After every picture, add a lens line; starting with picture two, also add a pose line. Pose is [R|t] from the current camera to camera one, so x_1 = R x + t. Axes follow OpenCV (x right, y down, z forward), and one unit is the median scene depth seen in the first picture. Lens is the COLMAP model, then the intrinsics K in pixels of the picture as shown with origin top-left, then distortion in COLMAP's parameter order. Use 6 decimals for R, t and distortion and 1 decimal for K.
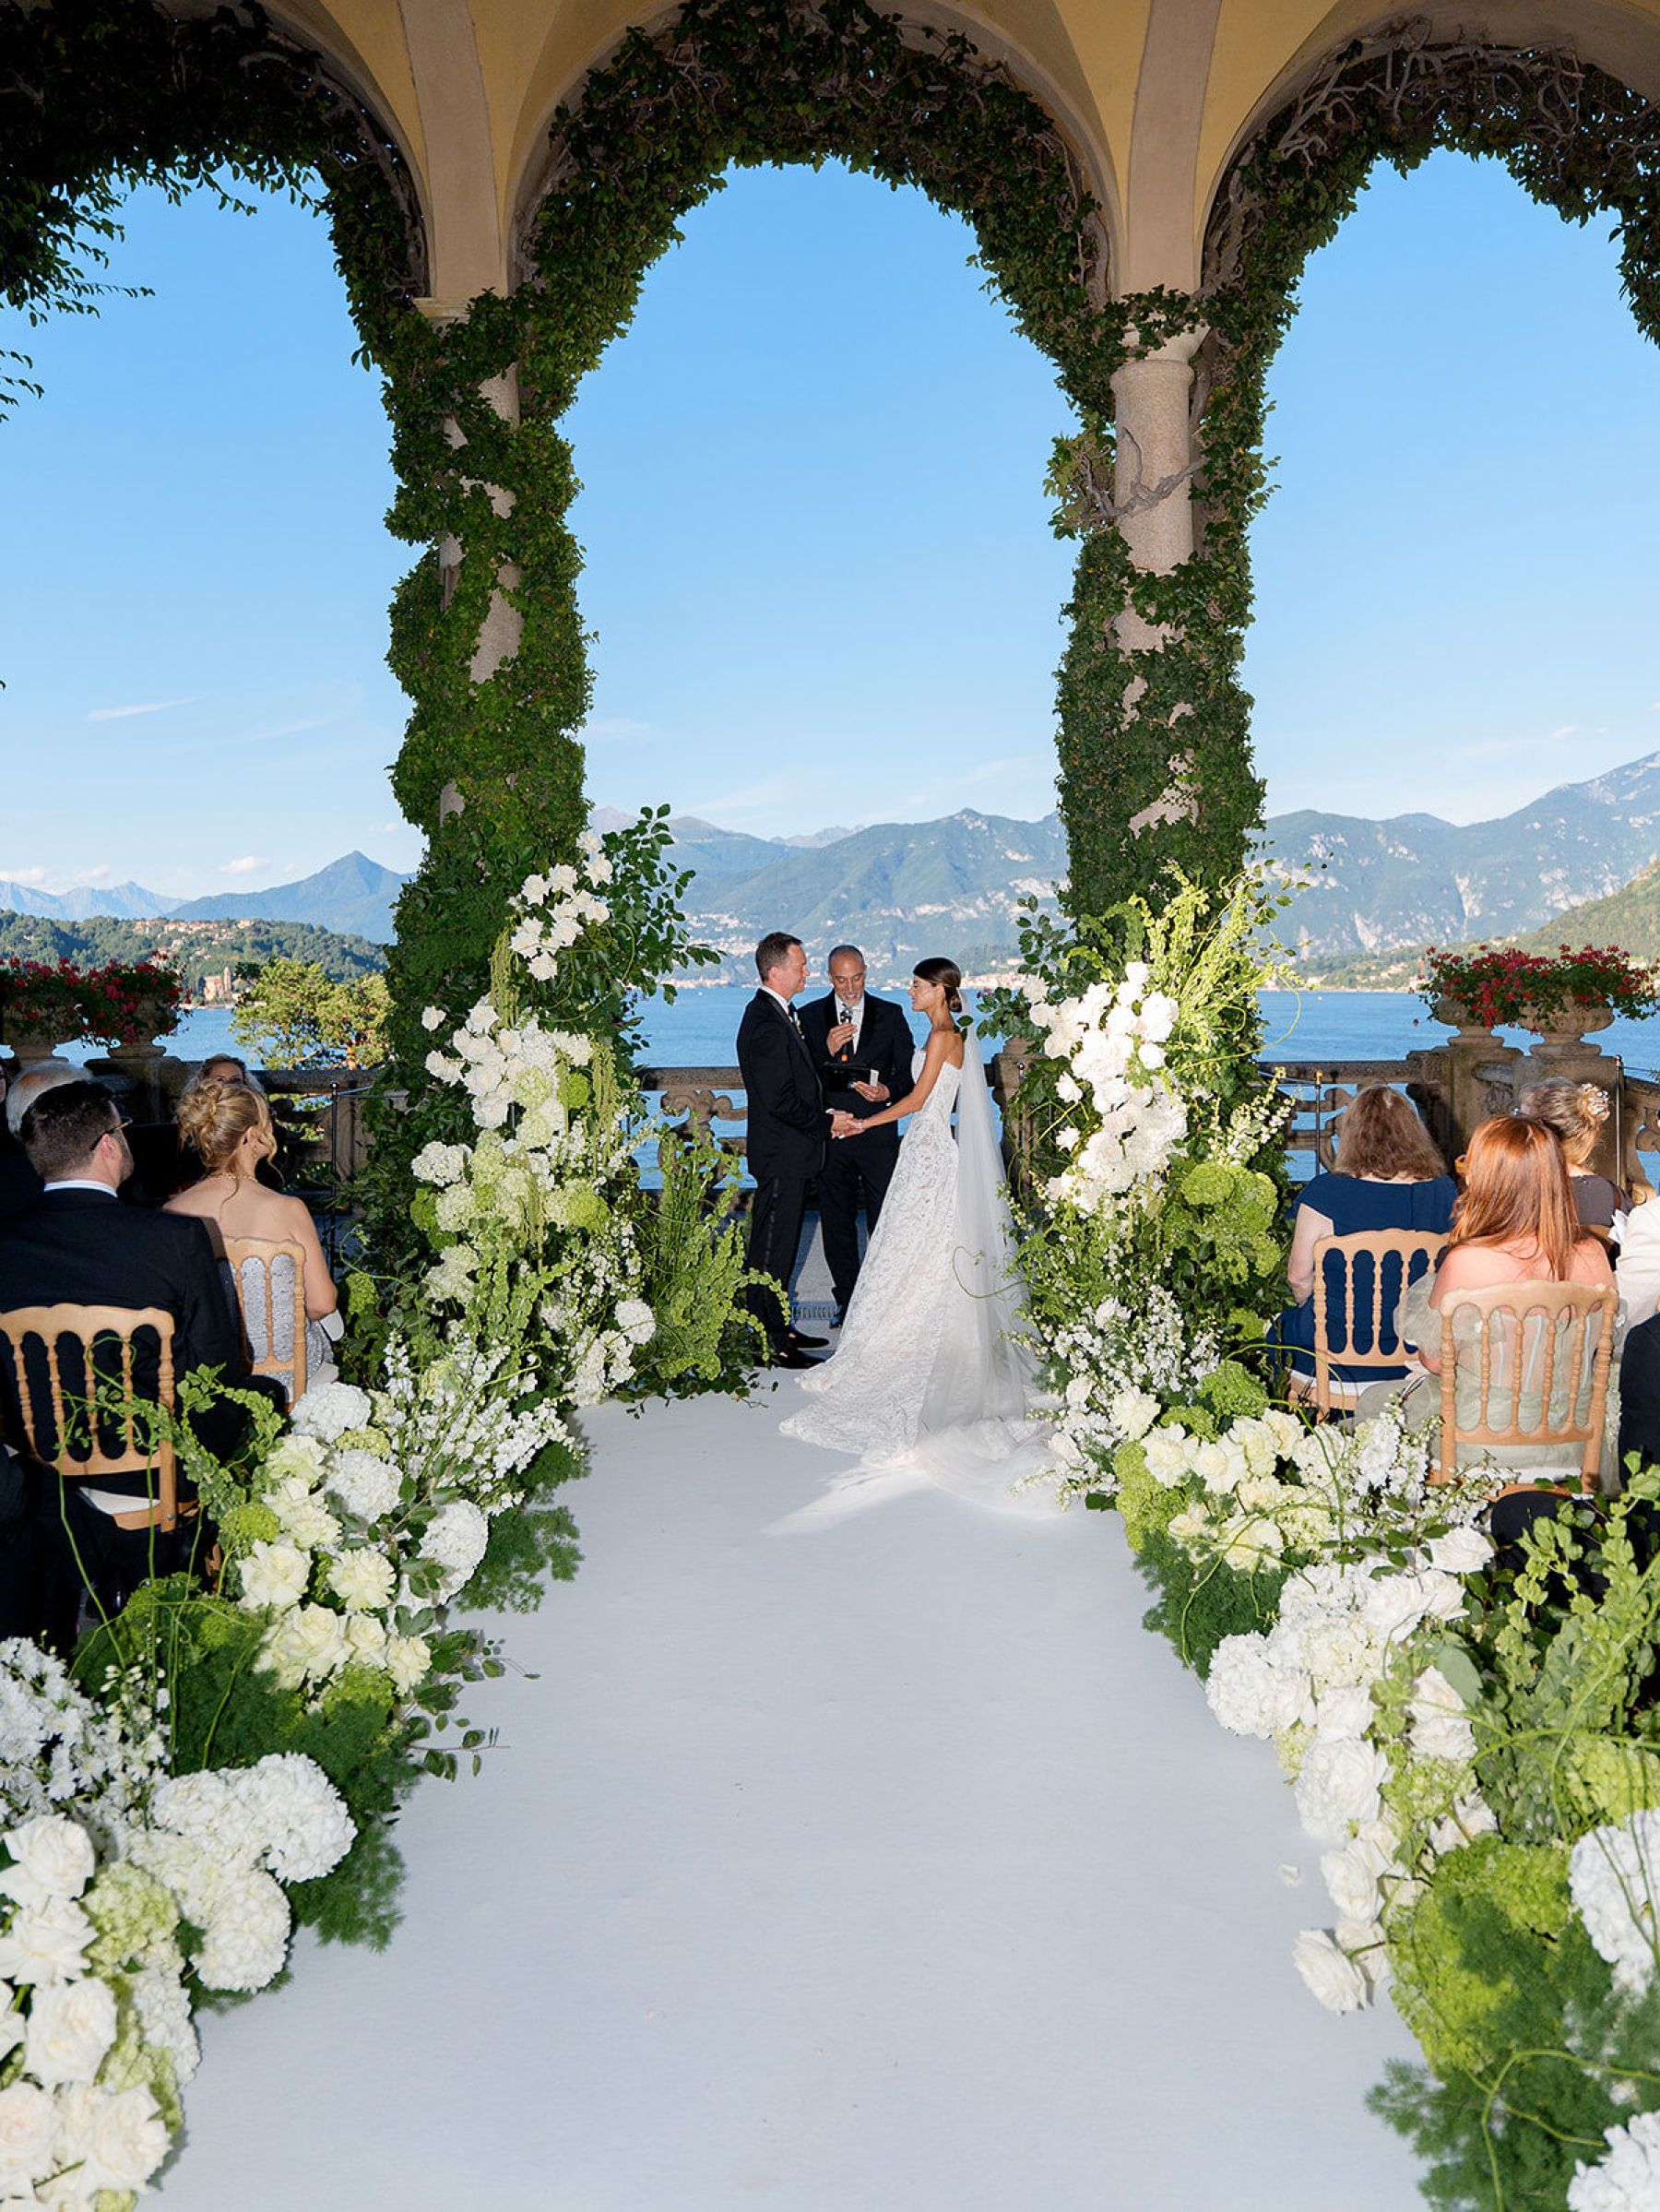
lens RADIAL K [[1672.1, 0, 862.0], [0, 1672.1, 1023.2], [0, 0, 1]] dist [-0.010692, 0.018184]
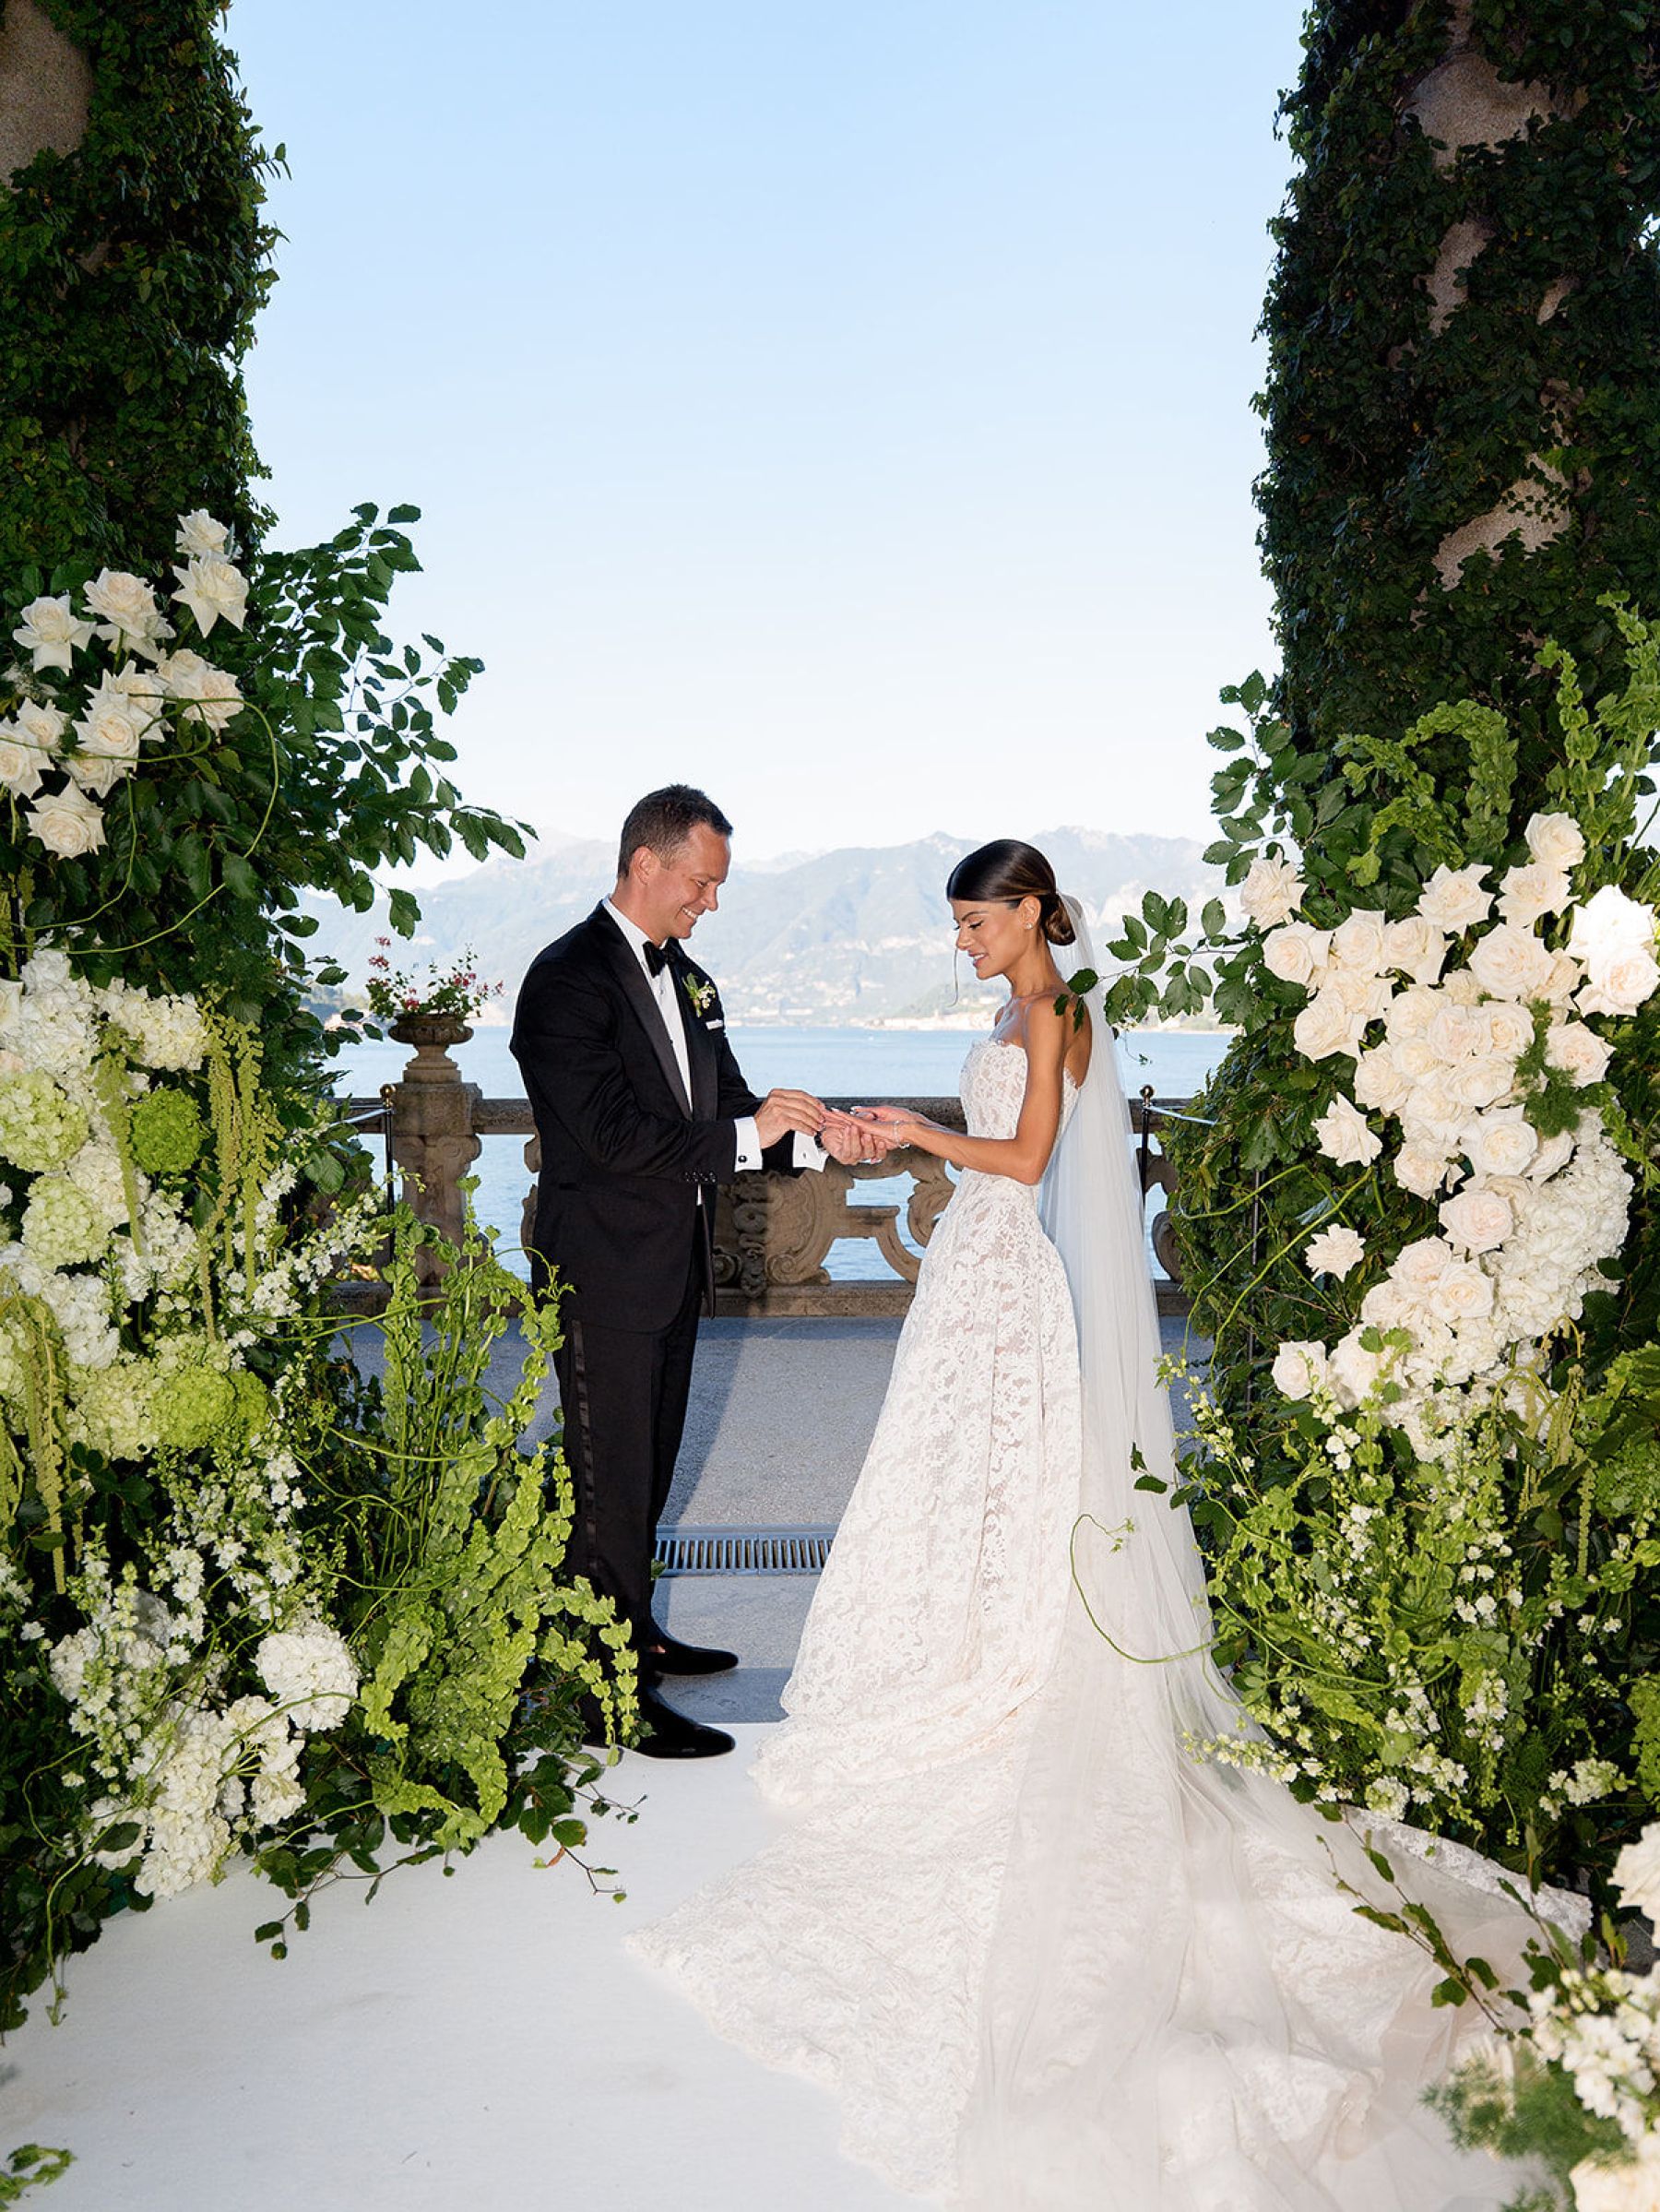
lens RADIAL K [[1810.7, 0, 809.8], [0, 1810.7, 1278.0], [0, 0, 1]] dist [-0.000505, -0.004371]
pose [[0.999946, 0.008507, -0.005951, -0.006797], [-0.007755, 0.993140, 0.116674, 0.023017], [0.006903, -0.116622, 0.993152, 0.545369]]
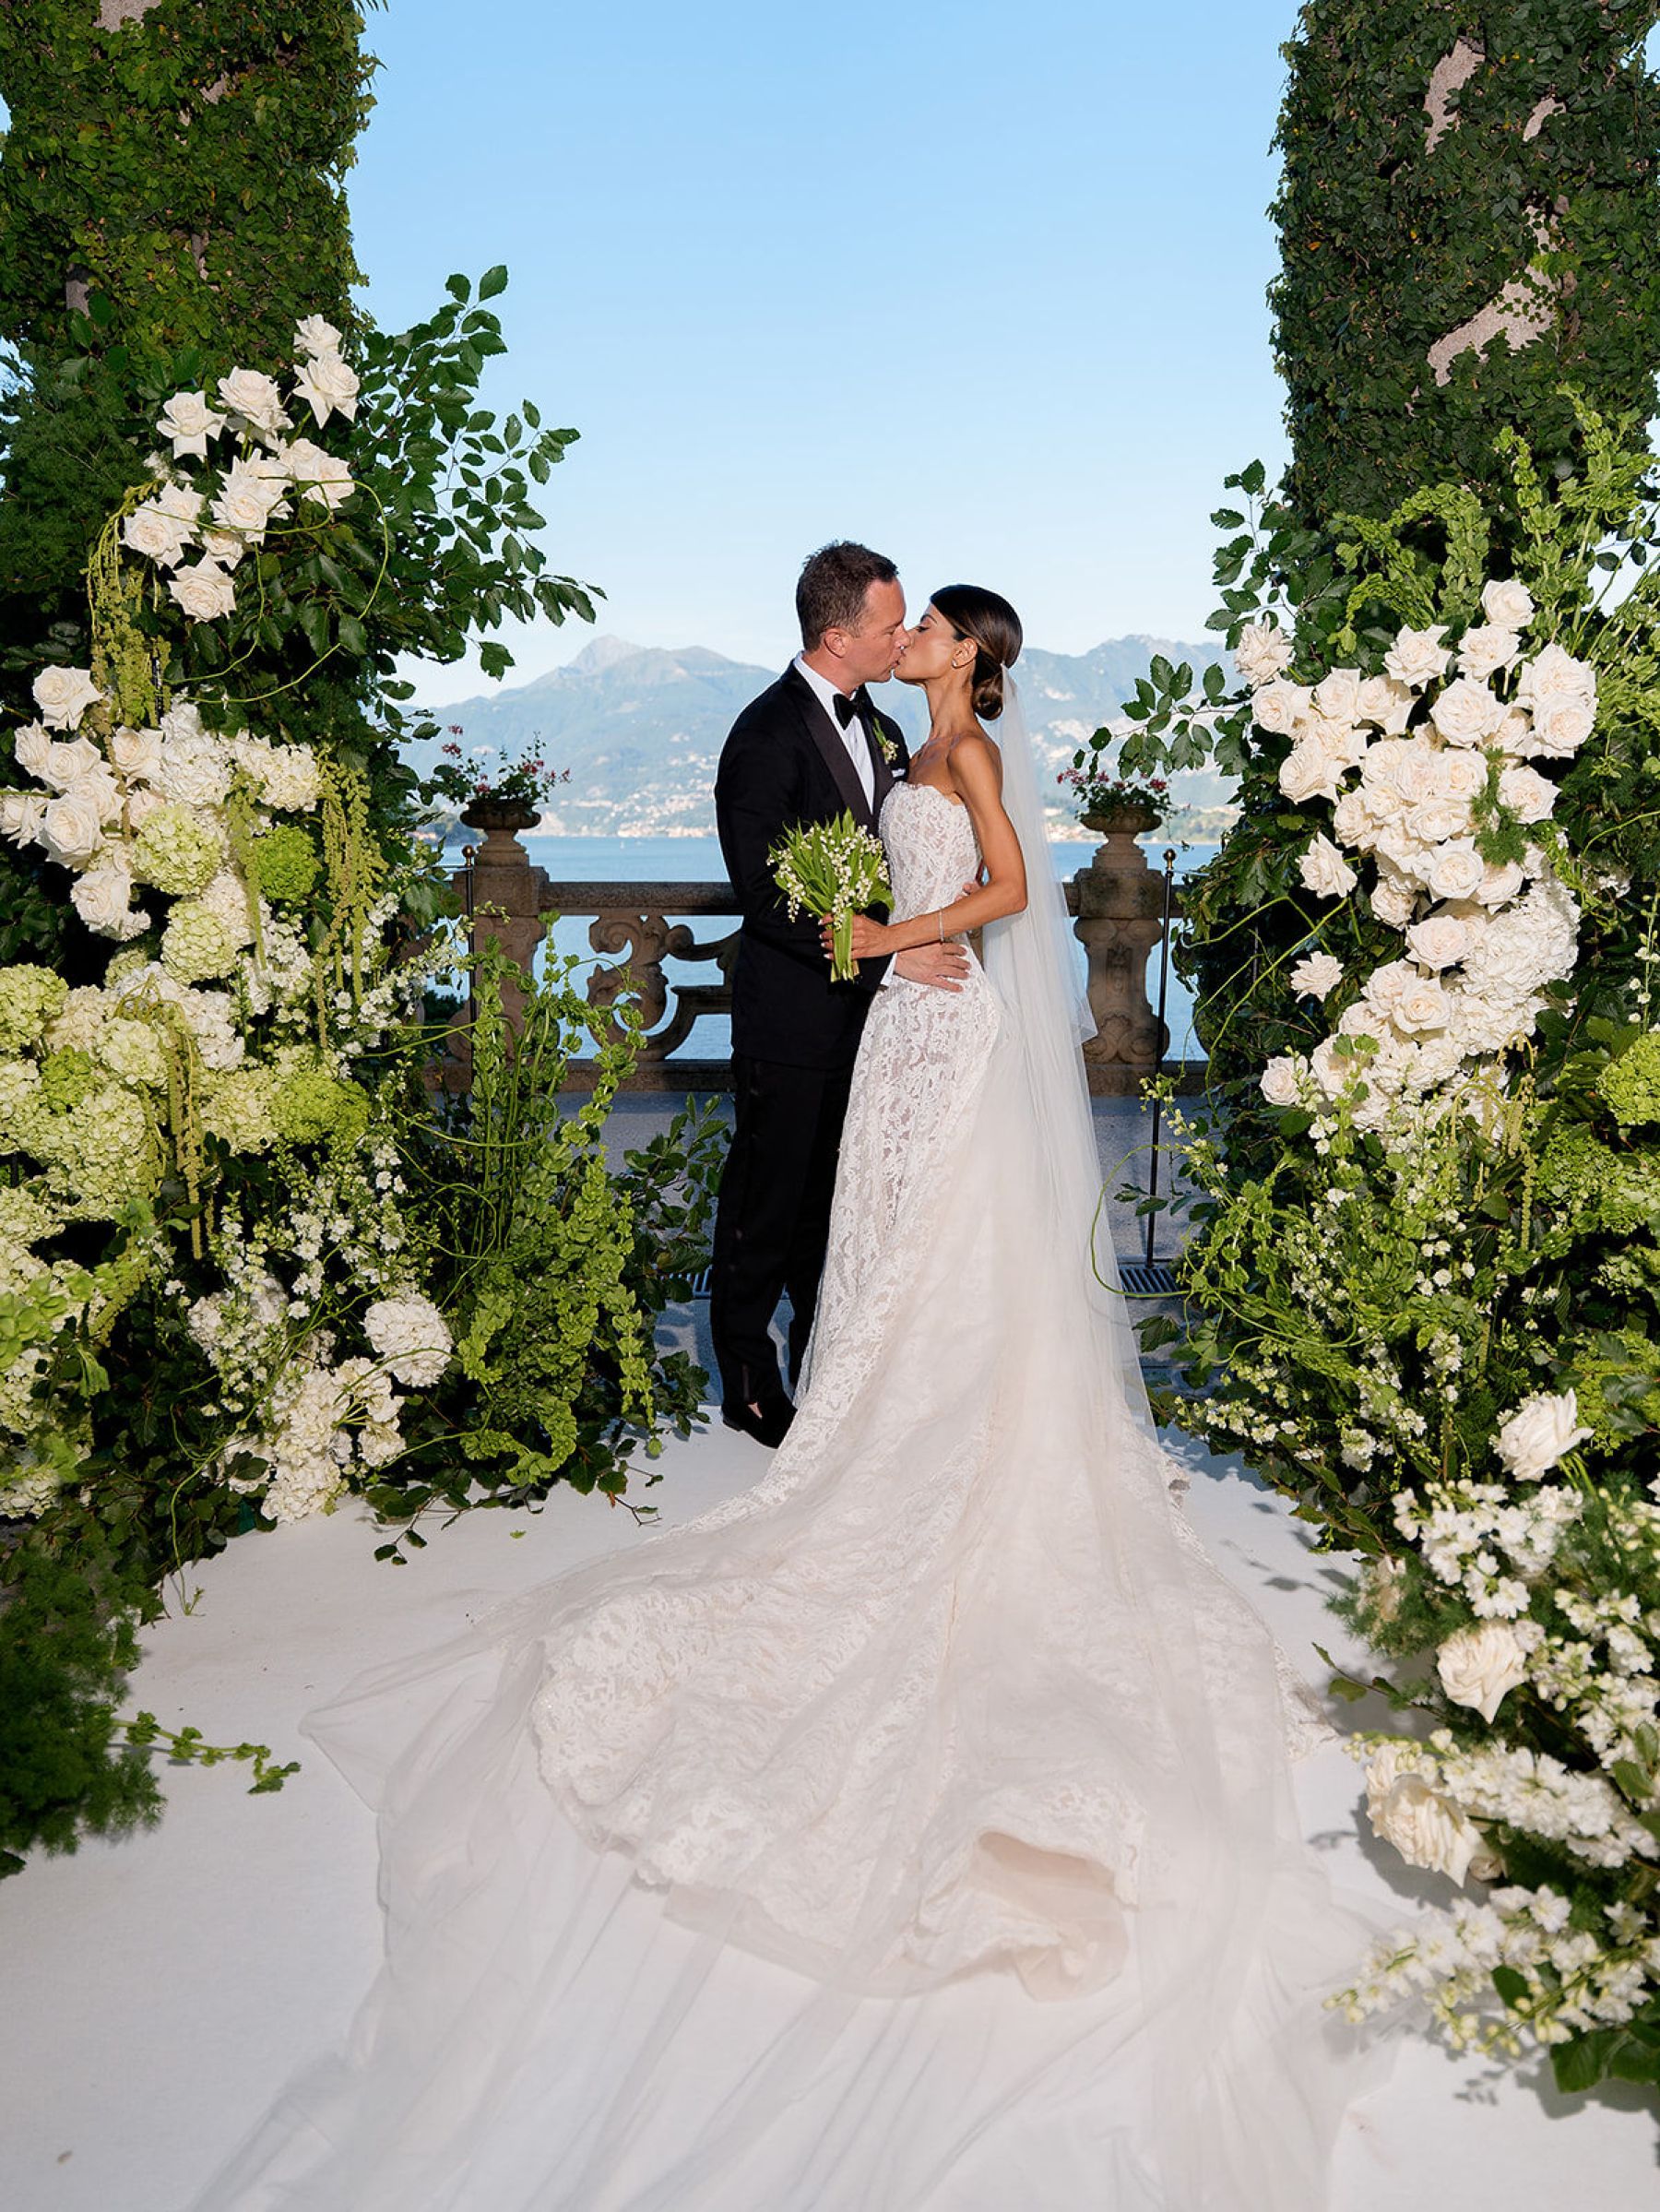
lens RADIAL K [[1810.7, 0, 821.4], [0, 1810.7, 1118.3], [0, 0, 1]] dist [-0.000505, -0.004371]
pose [[0.999374, 0.016416, -0.031348, -0.000670], [-0.012105, 0.991036, 0.133042, 0.042248], [0.033251, -0.132579, 0.990615, 0.481692]]
